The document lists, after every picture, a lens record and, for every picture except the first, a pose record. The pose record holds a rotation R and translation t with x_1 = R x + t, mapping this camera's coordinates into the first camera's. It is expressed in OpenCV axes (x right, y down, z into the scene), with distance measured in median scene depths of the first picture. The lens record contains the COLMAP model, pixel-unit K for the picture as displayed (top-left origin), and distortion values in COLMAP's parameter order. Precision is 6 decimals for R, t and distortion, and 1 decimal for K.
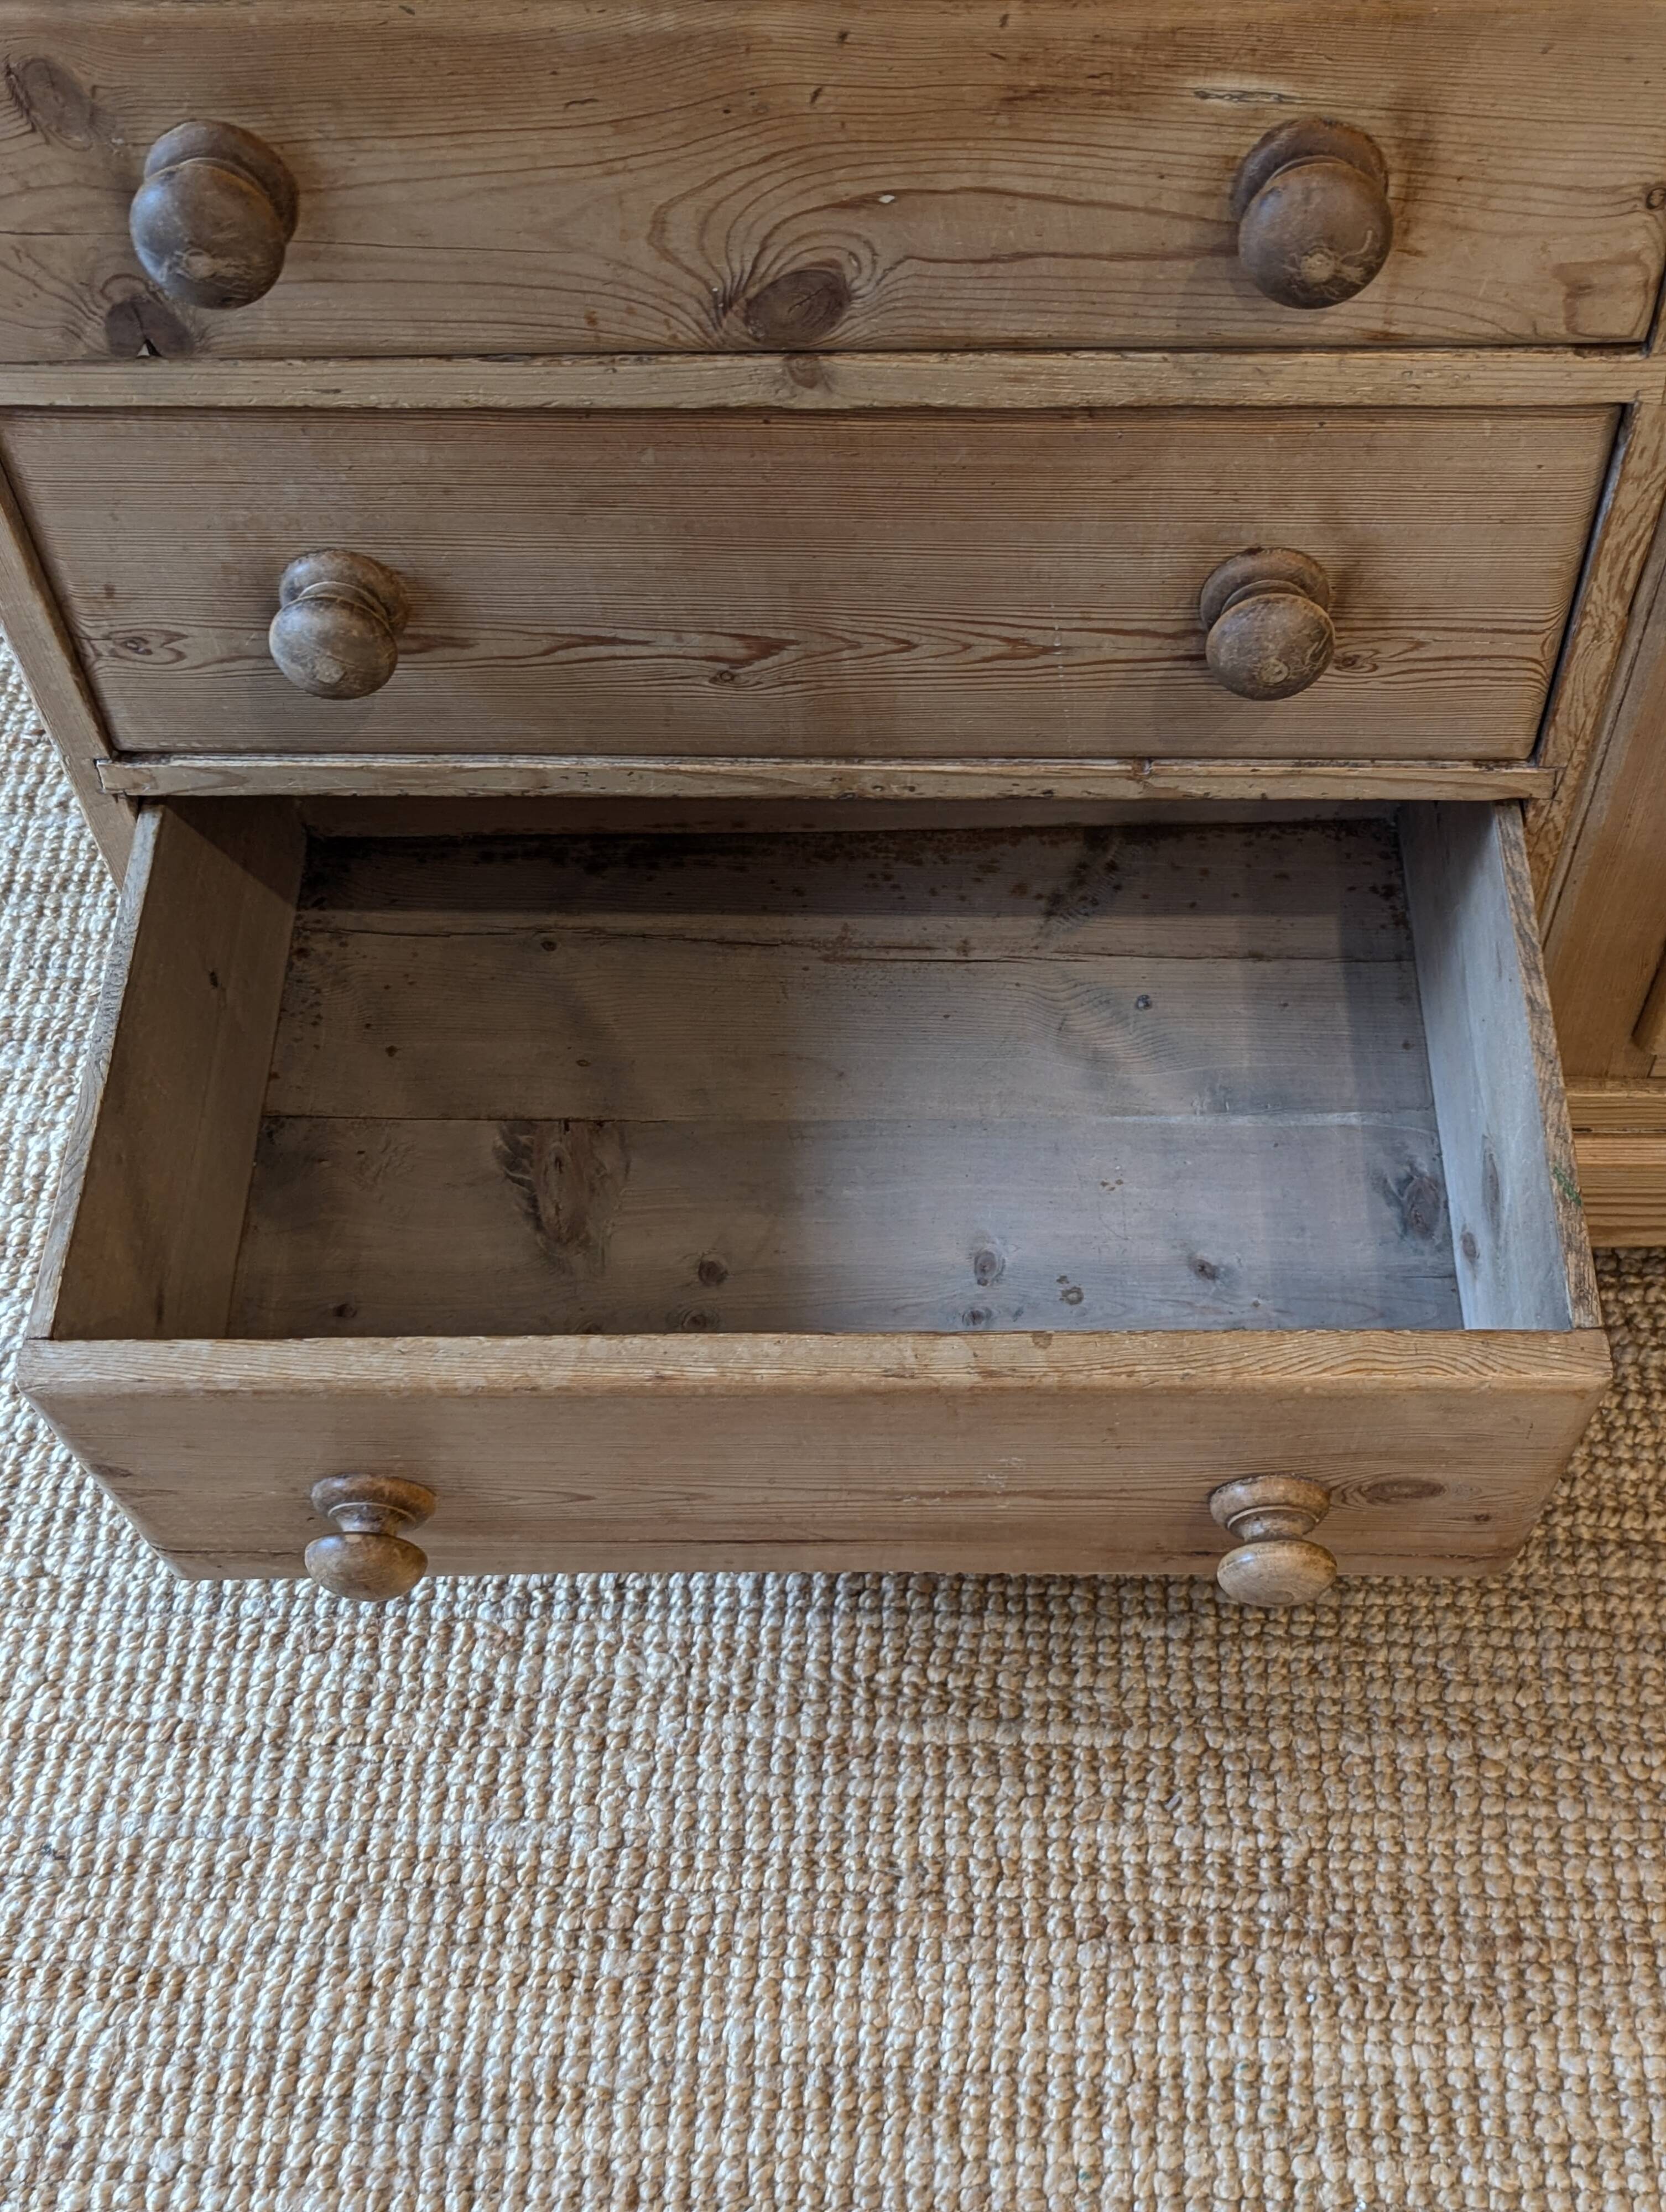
lens RADIAL K [[2374.5, 0, 884.9], [0, 2374.5, 1102.2], [0, 0, 1]] dist [0.054090, 0.000000]
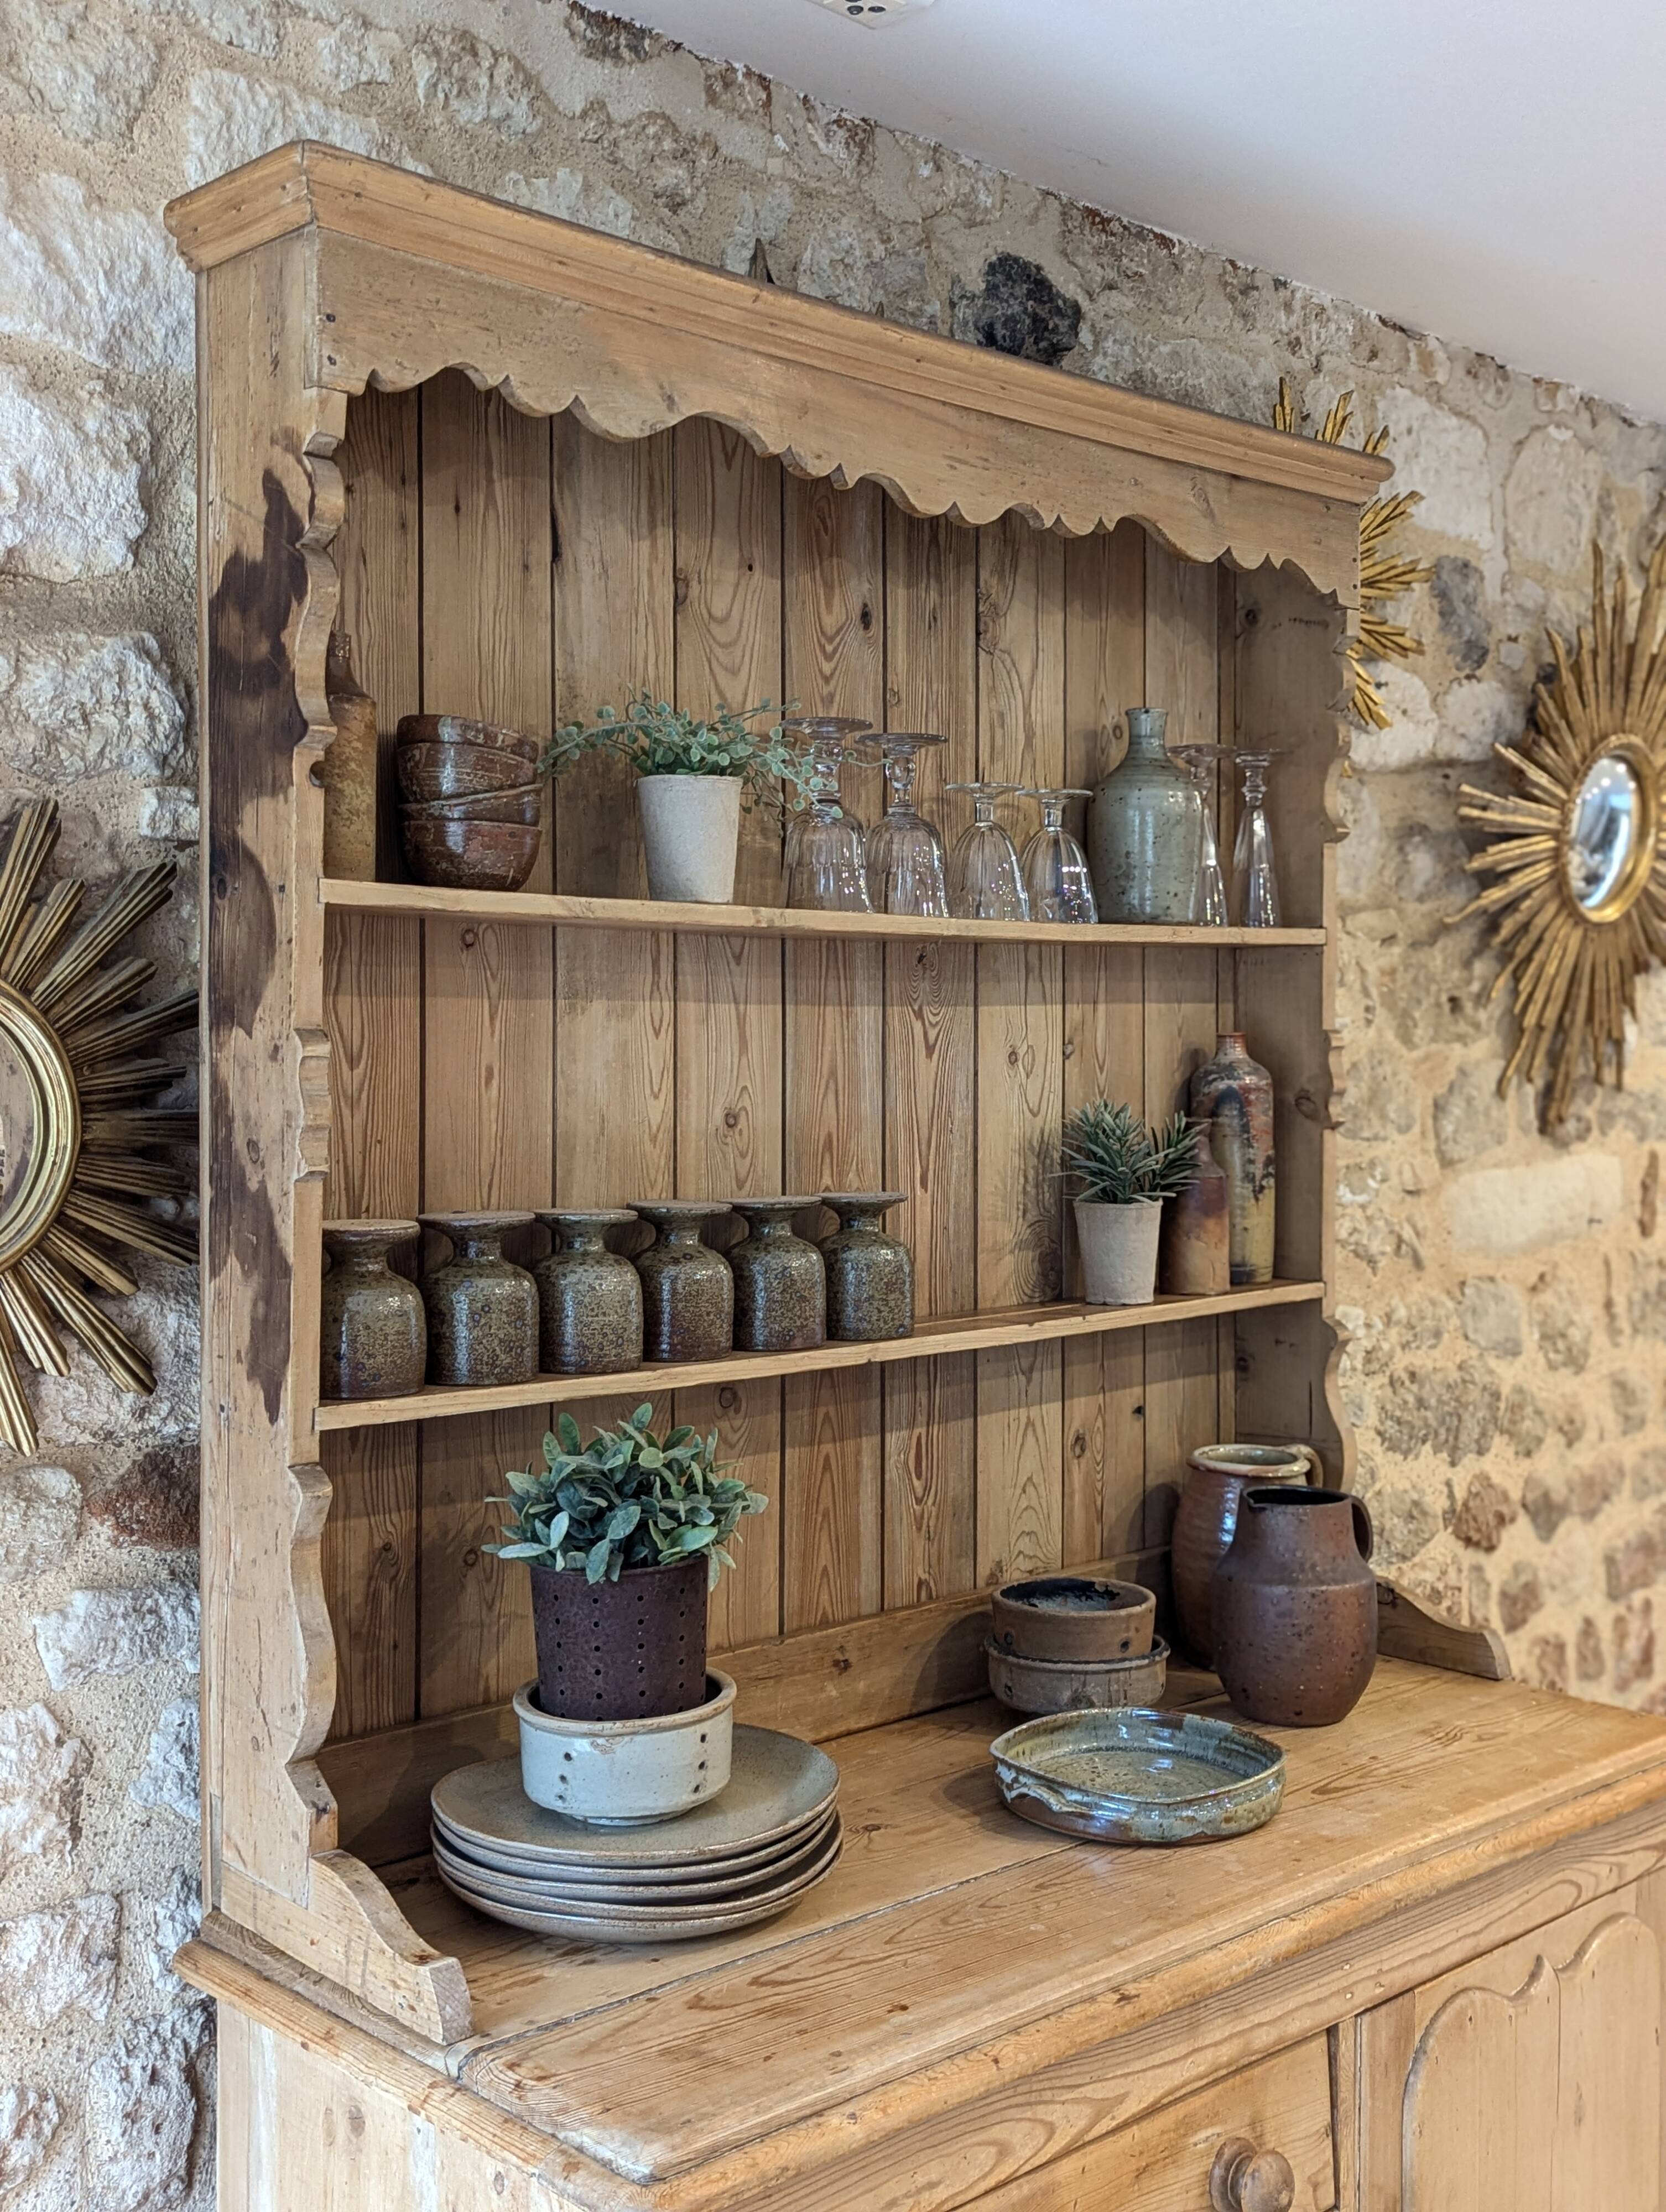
lens RADIAL K [[2374.5, 0, 841.4], [0, 2374.5, 1104.8], [0, 0, 1]] dist [0.054090, 0.000000]
pose [[0.697647, 0.009811, 0.716374, -1.062409], [0.566202, 0.605115, -0.559688, 0.018735], [-0.438980, 0.796077, 0.416602, -0.305111]]
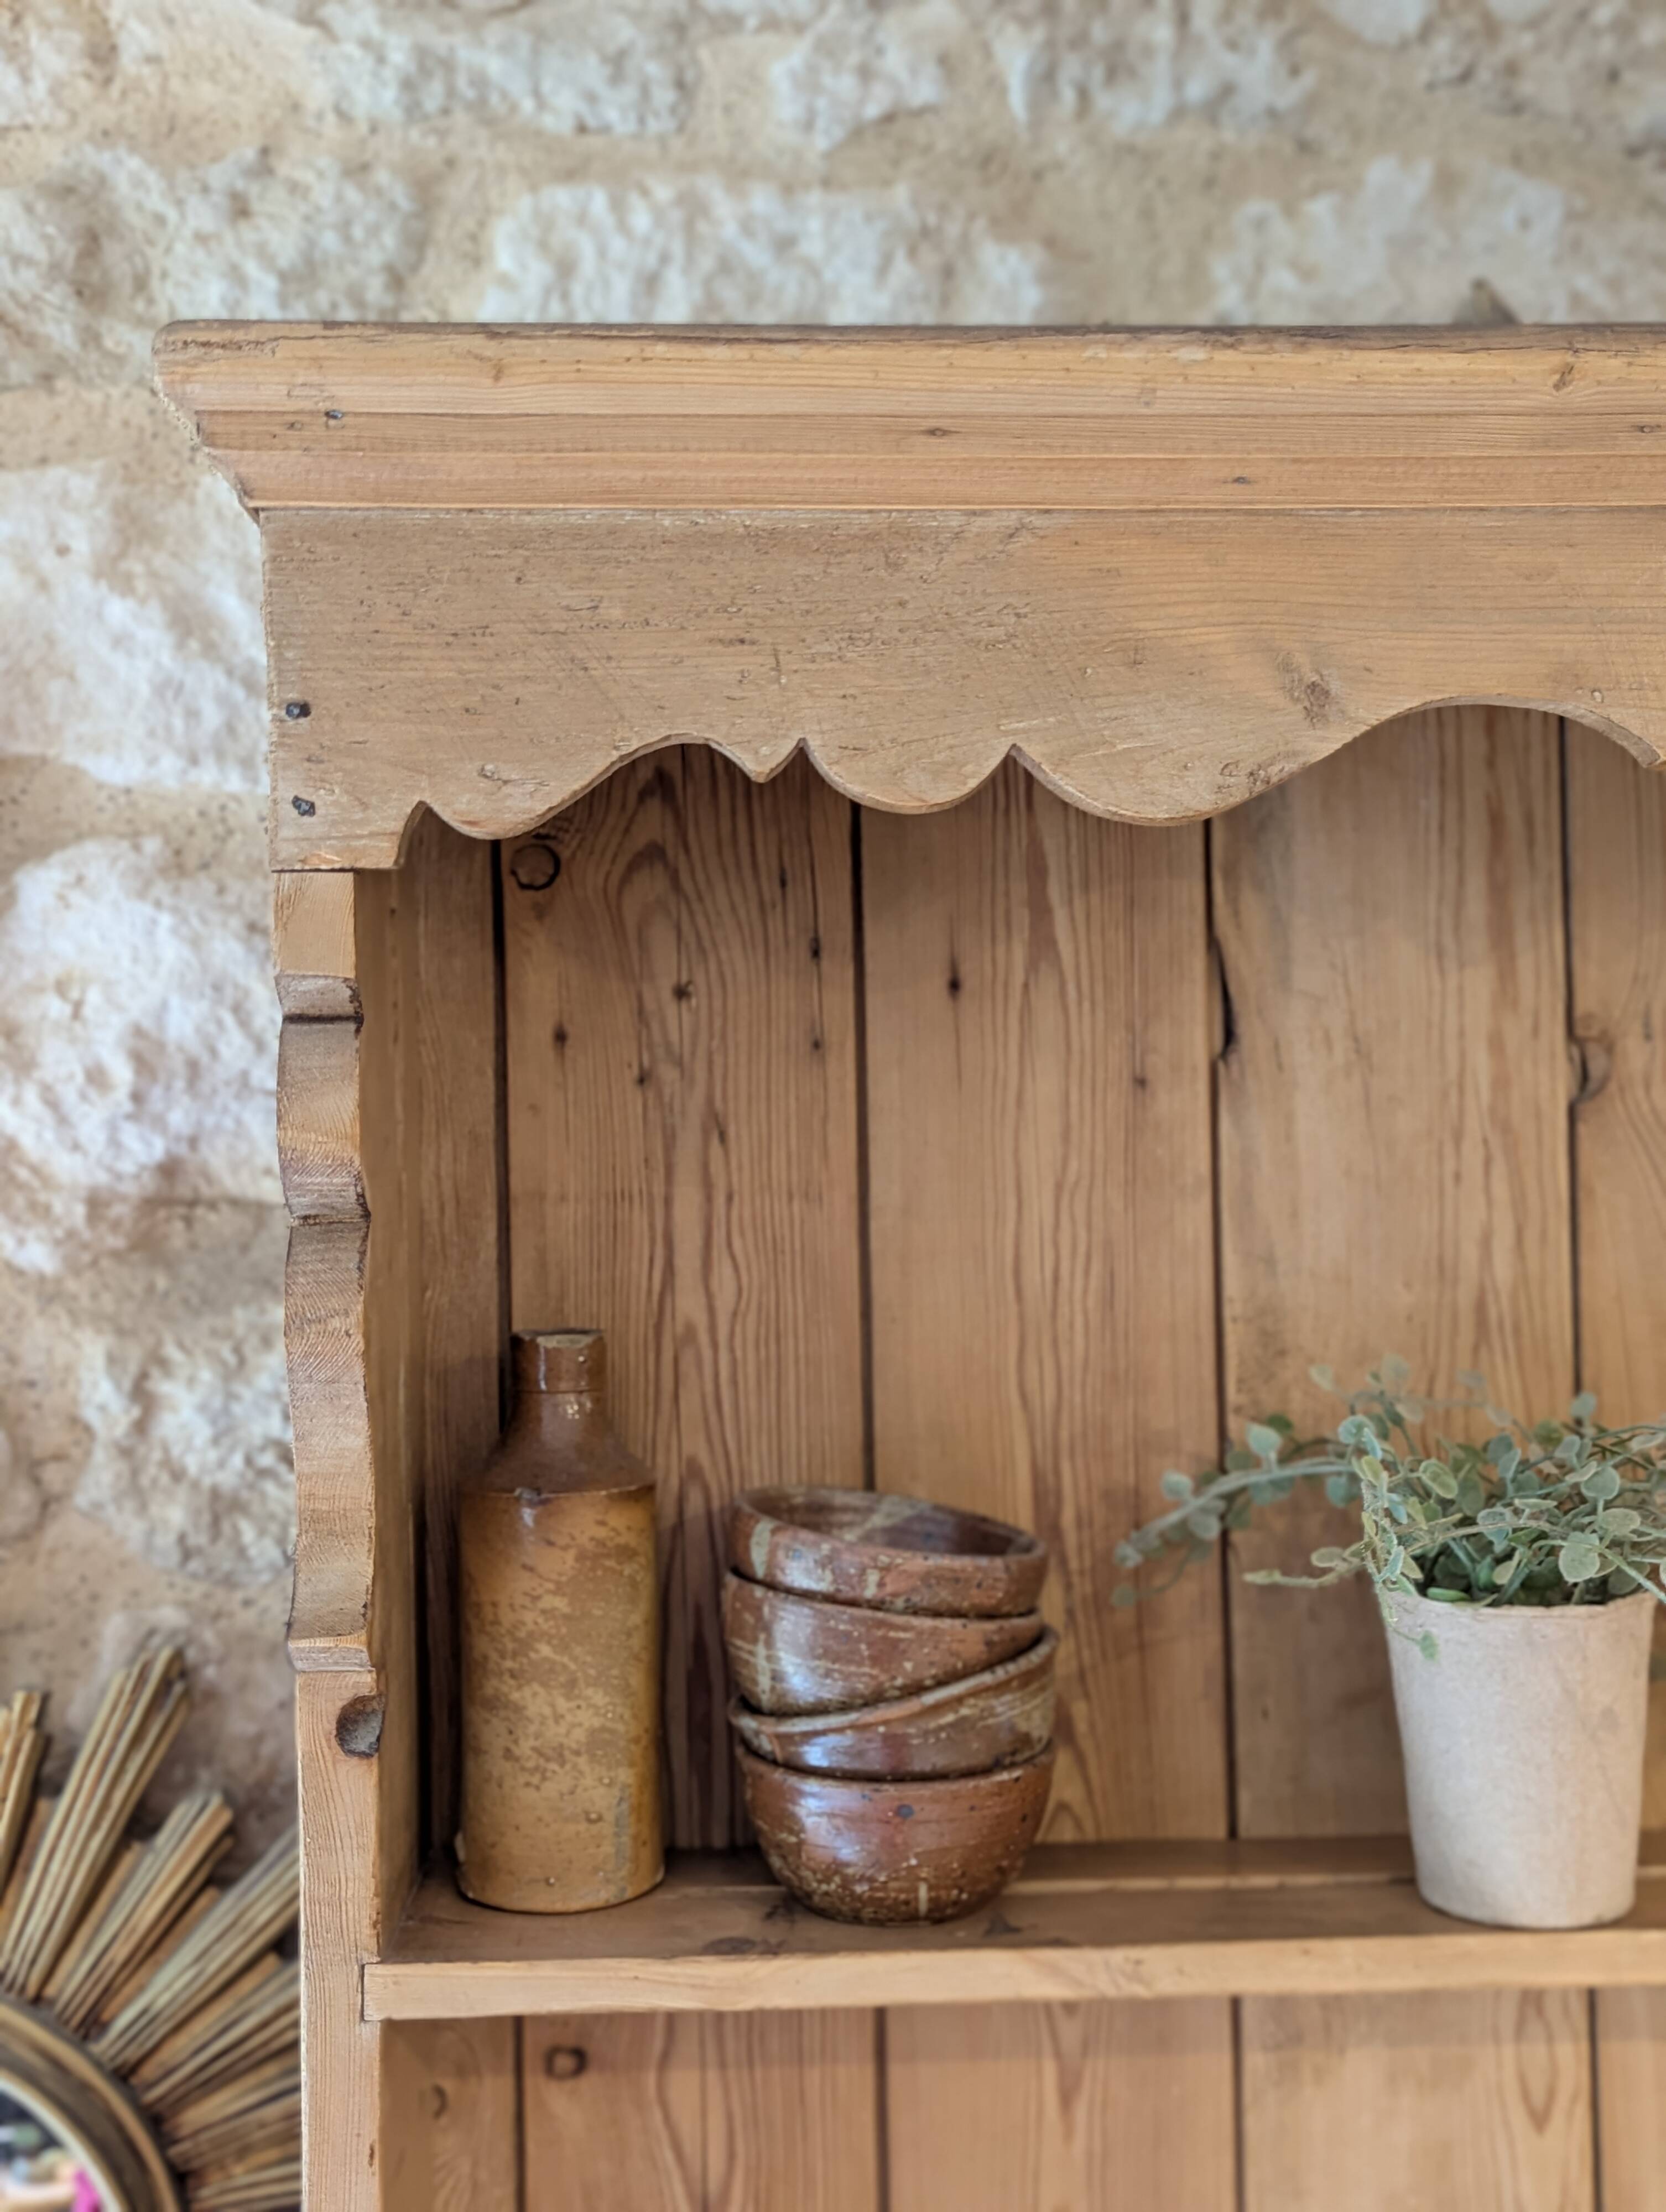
lens RADIAL K [[2374.5, 0, 862.3], [0, 2374.5, 1126.3], [0, 0, 1]] dist [0.054090, 0.000000]
pose [[0.996819, 0.011039, 0.078932, -0.235775], [0.057770, 0.582203, -0.810989, -0.613482], [-0.054907, 0.812969, 0.579713, -0.231834]]
